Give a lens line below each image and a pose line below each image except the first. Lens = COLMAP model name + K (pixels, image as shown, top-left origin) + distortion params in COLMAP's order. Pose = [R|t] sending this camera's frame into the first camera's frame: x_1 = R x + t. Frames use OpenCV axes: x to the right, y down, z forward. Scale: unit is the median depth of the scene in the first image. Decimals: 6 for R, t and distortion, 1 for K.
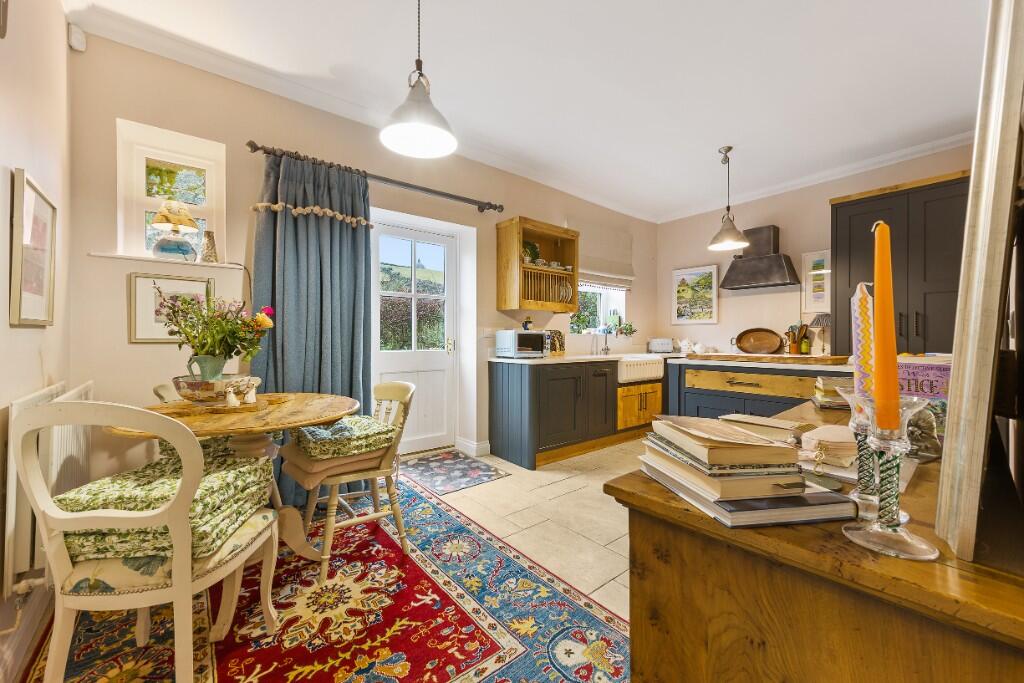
lens RADIAL K [[404.3, 0, 512.0], [0, 404.3, 341.5], [0, 0, 1]] dist [0.000383, 0.000048]
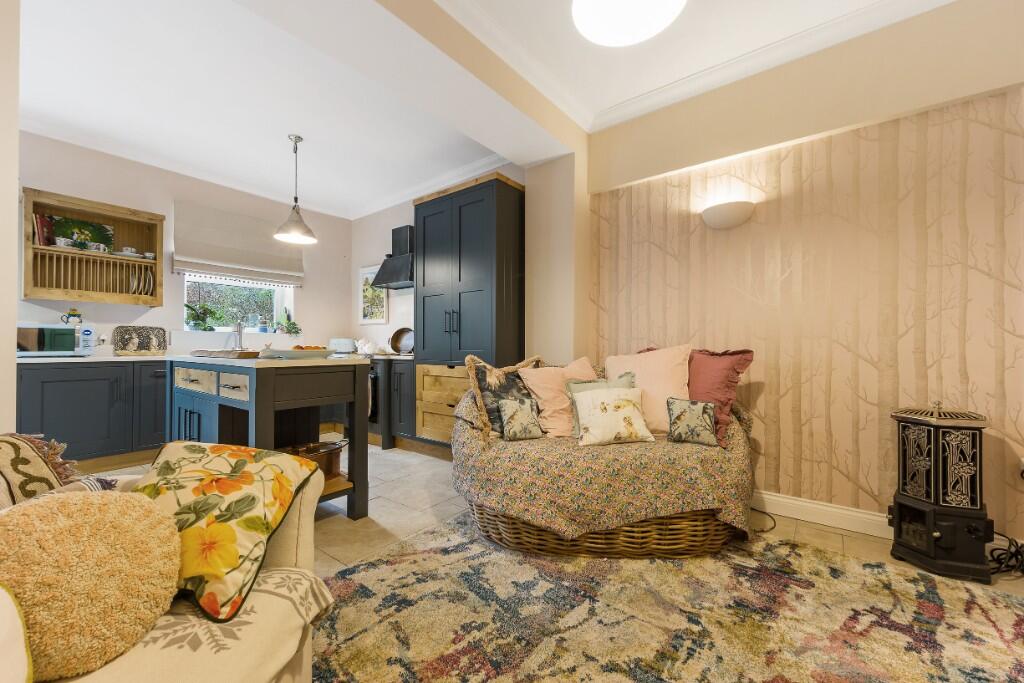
lens RADIAL K [[400.1, 0, 512.0], [0, 400.1, 341.5], [0, 0, 1]] dist [-0.000031, -0.000018]
pose [[0.975965, 0.006020, 0.217845, 0.656473], [-0.002086, 0.999831, -0.018286, 0.018692], [-0.217918, 0.017392, 0.975812, -0.021222]]
